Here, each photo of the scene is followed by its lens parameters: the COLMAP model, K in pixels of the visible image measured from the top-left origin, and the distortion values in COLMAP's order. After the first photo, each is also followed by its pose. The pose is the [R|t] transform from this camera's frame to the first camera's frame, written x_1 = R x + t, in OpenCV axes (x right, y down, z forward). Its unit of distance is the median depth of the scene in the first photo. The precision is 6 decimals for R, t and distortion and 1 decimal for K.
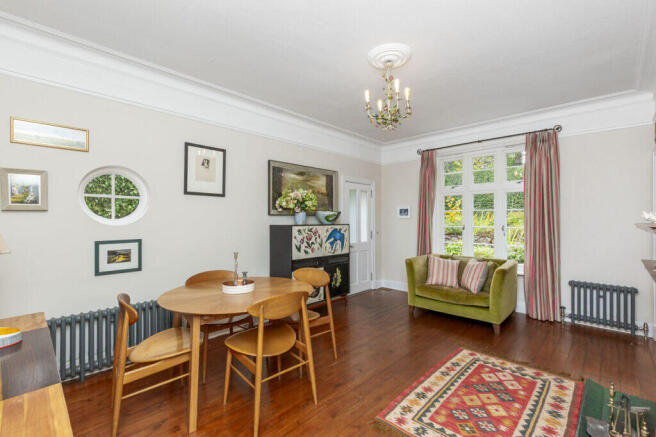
lens RADIAL K [[291.8, 0, 330.6], [0, 291.8, 215.3], [0, 0, 1]] dist [0.000811, -0.000087]
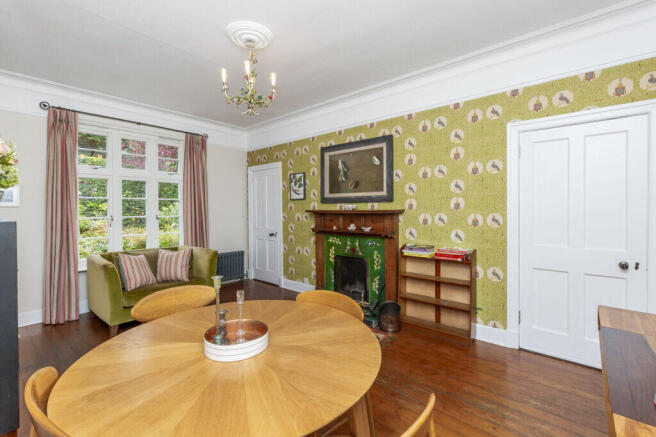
lens RADIAL K [[291.8, 0, 330.6], [0, 291.8, 215.3], [0, 0, 1]] dist [0.000811, -0.000087]
pose [[-0.055072, -0.025209, 0.998164, -0.481276], [-0.009049, 0.999653, 0.024747, 0.005914], [-0.998441, -0.007670, -0.055281, 0.497103]]
